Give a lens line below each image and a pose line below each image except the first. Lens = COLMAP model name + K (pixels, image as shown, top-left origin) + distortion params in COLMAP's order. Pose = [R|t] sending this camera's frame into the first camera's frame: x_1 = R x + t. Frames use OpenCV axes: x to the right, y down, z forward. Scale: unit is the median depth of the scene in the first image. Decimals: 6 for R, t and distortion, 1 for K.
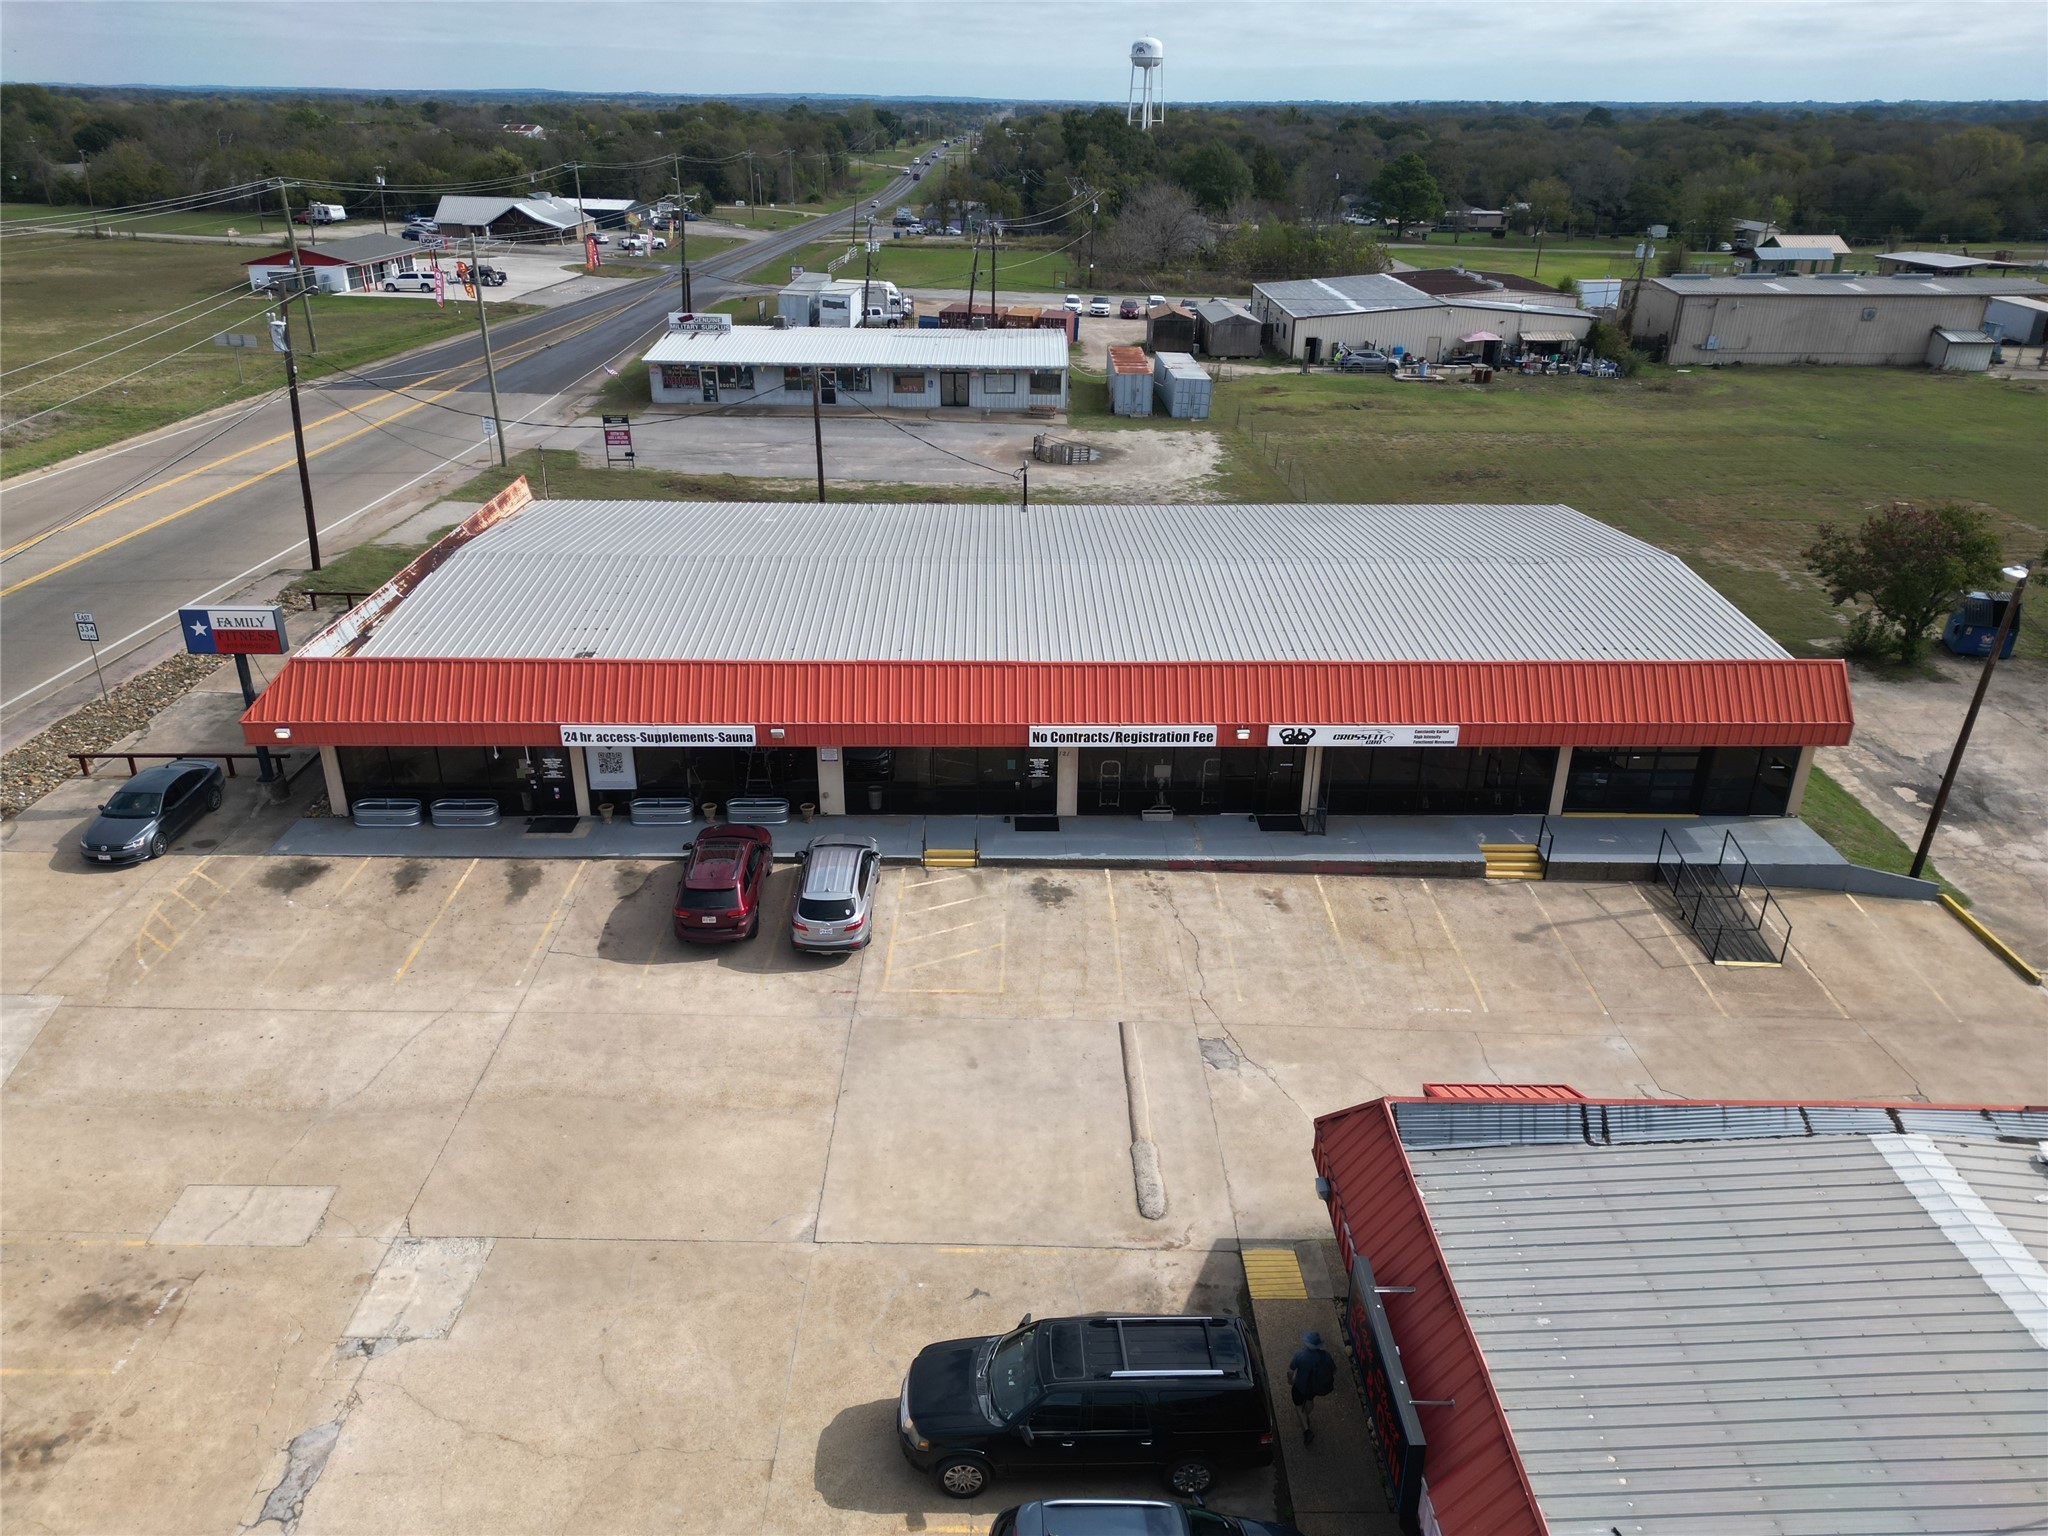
lens RADIAL K [[1426.8, 0, 1019.9], [0, 1426.8, 763.4], [0, 0, 1]] dist [0.081652, -0.075613]
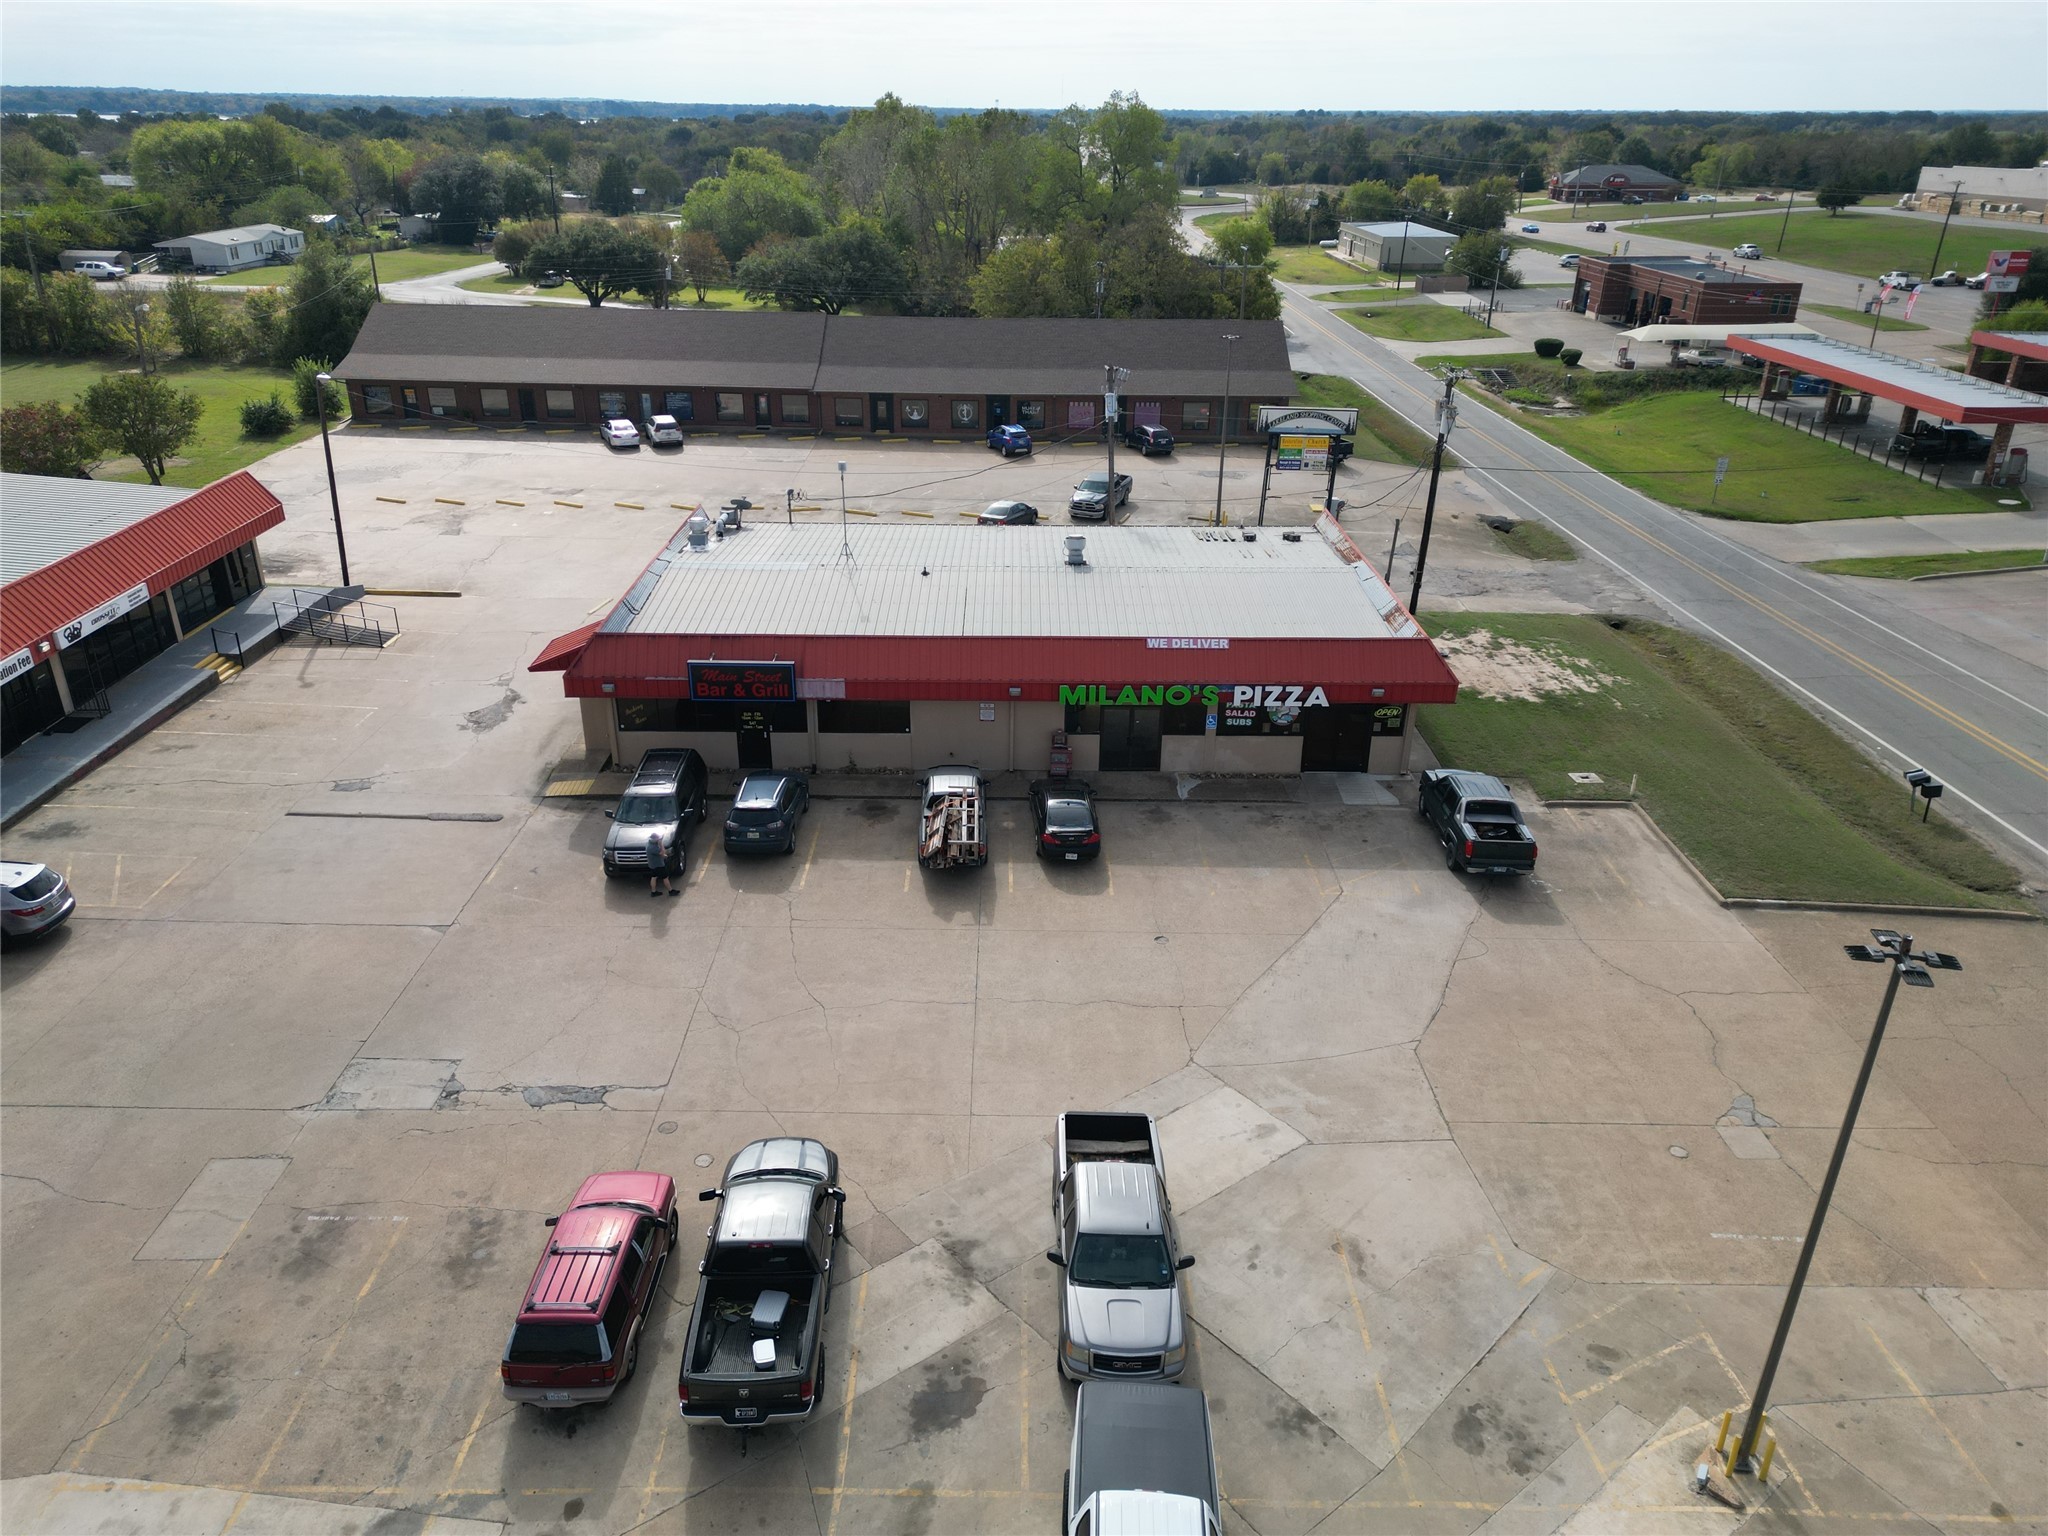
lens RADIAL K [[1426.8, 0, 1019.9], [0, 1426.8, 763.4], [0, 0, 1]] dist [0.081652, -0.075613]
pose [[-0.004826, -0.419965, 0.907527, -0.928185], [0.409763, 0.827017, 0.384887, -0.071727], [-0.912179, 0.373728, 0.168095, 0.150085]]
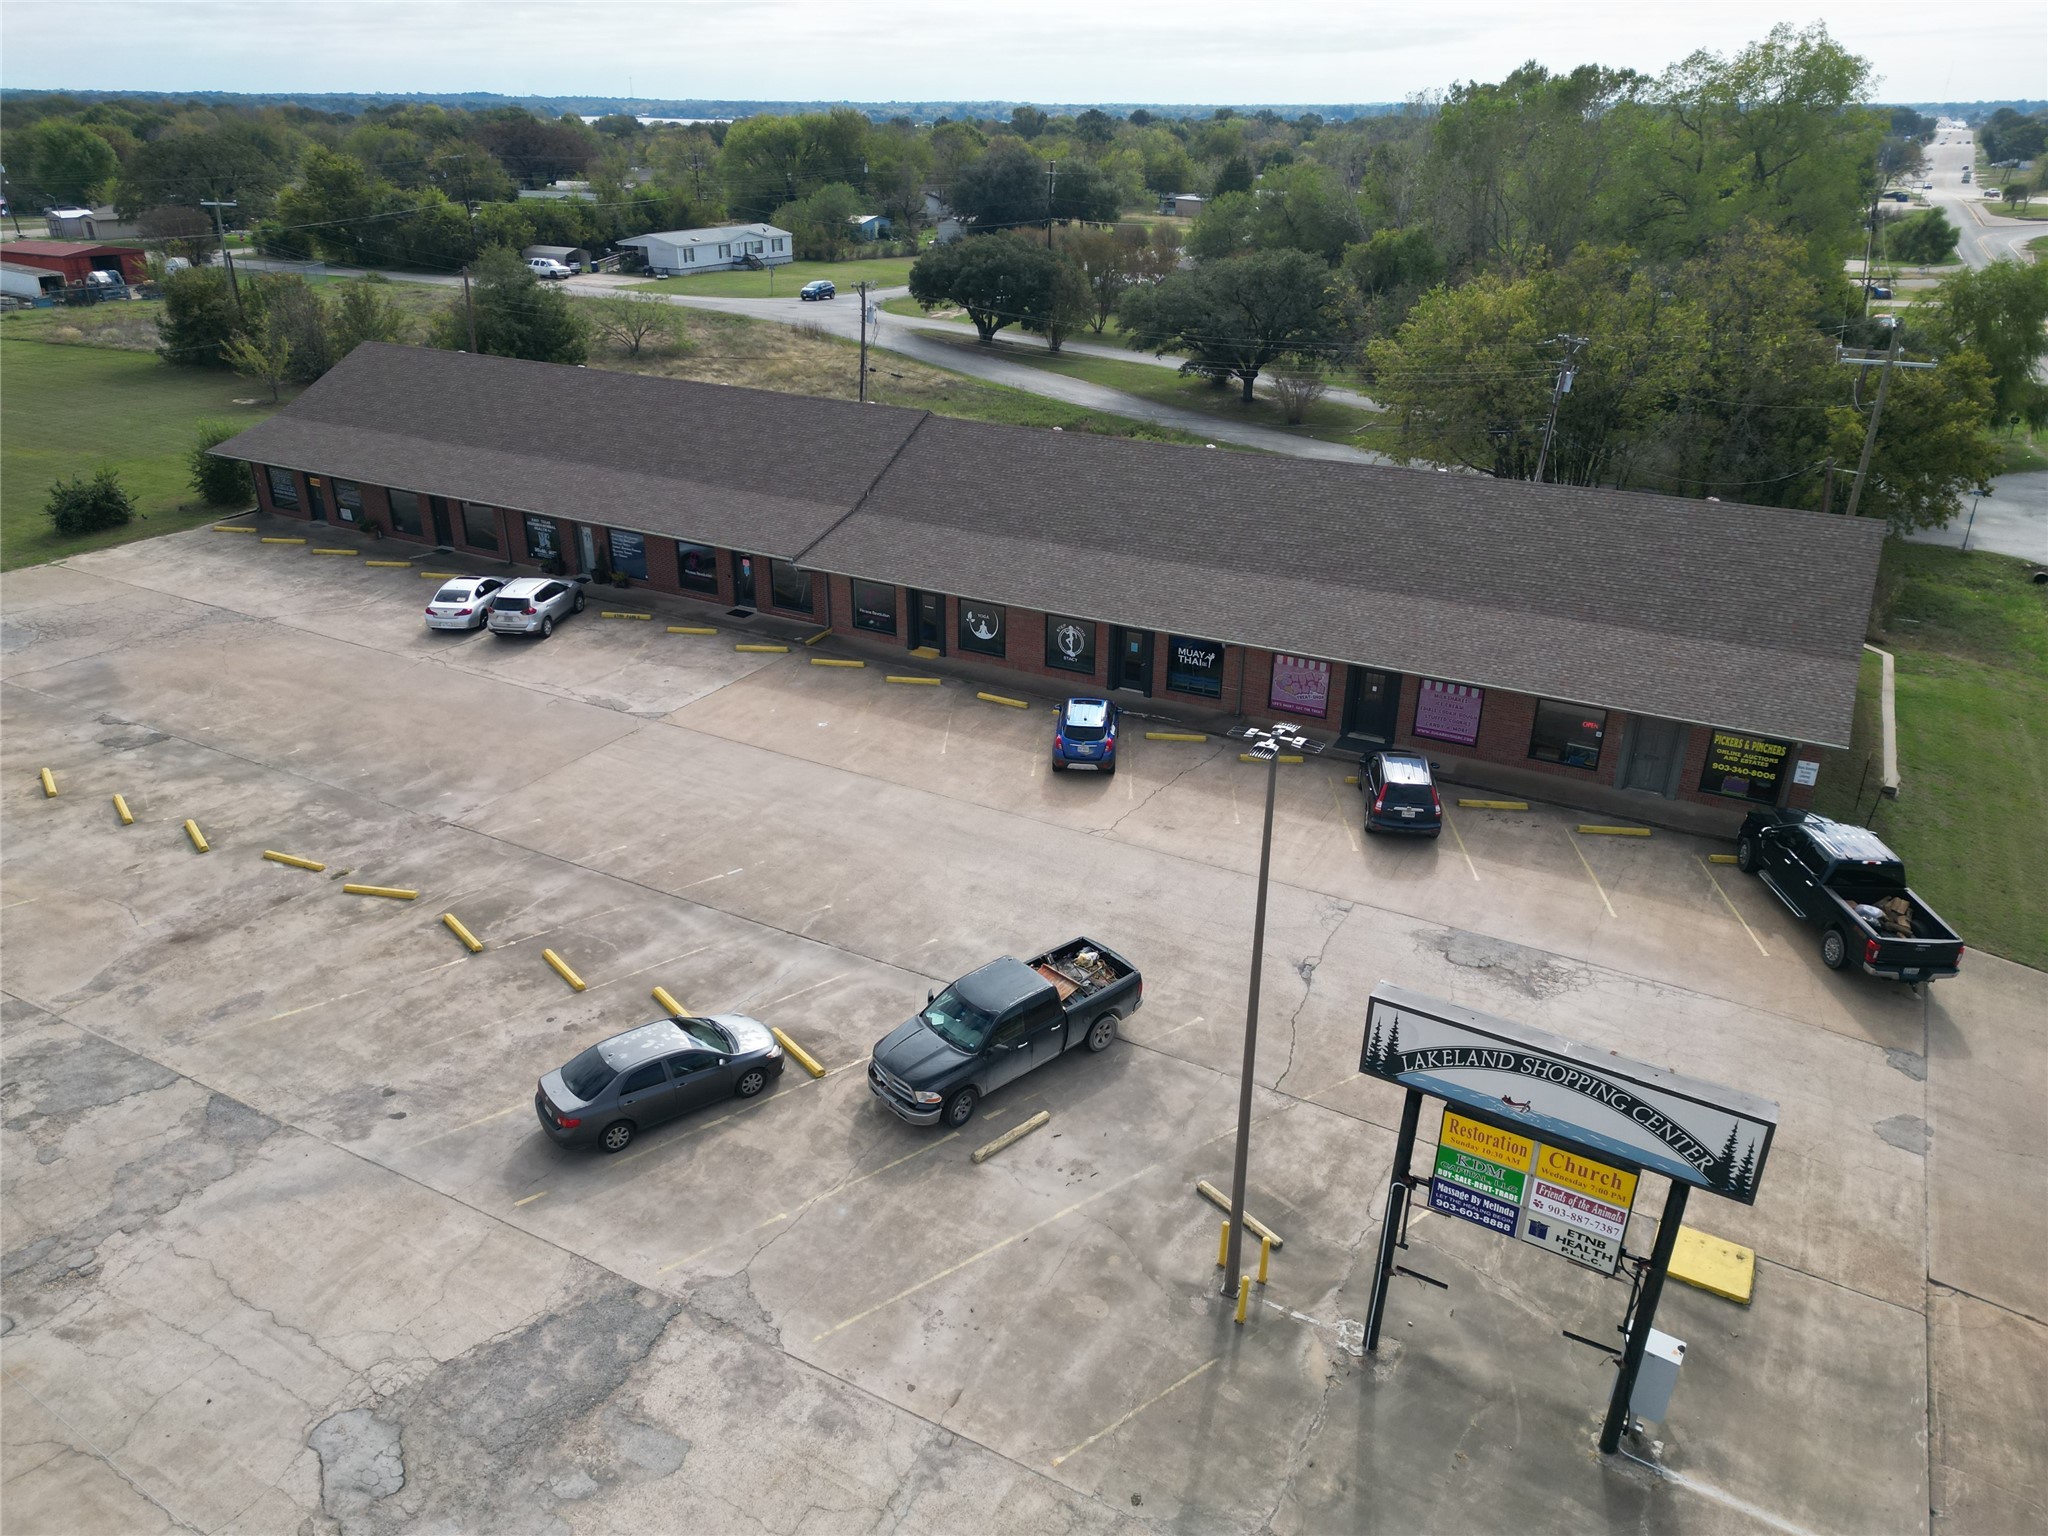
lens RADIAL K [[1426.8, 0, 1019.9], [0, 1426.8, 763.4], [0, 0, 1]] dist [0.081652, -0.075613]
pose [[0.473709, -0.370504, 0.798953, 0.588003], [0.368663, 0.907312, 0.202168, 0.181388], [-0.799804, 0.198776, 0.566393, -0.210836]]
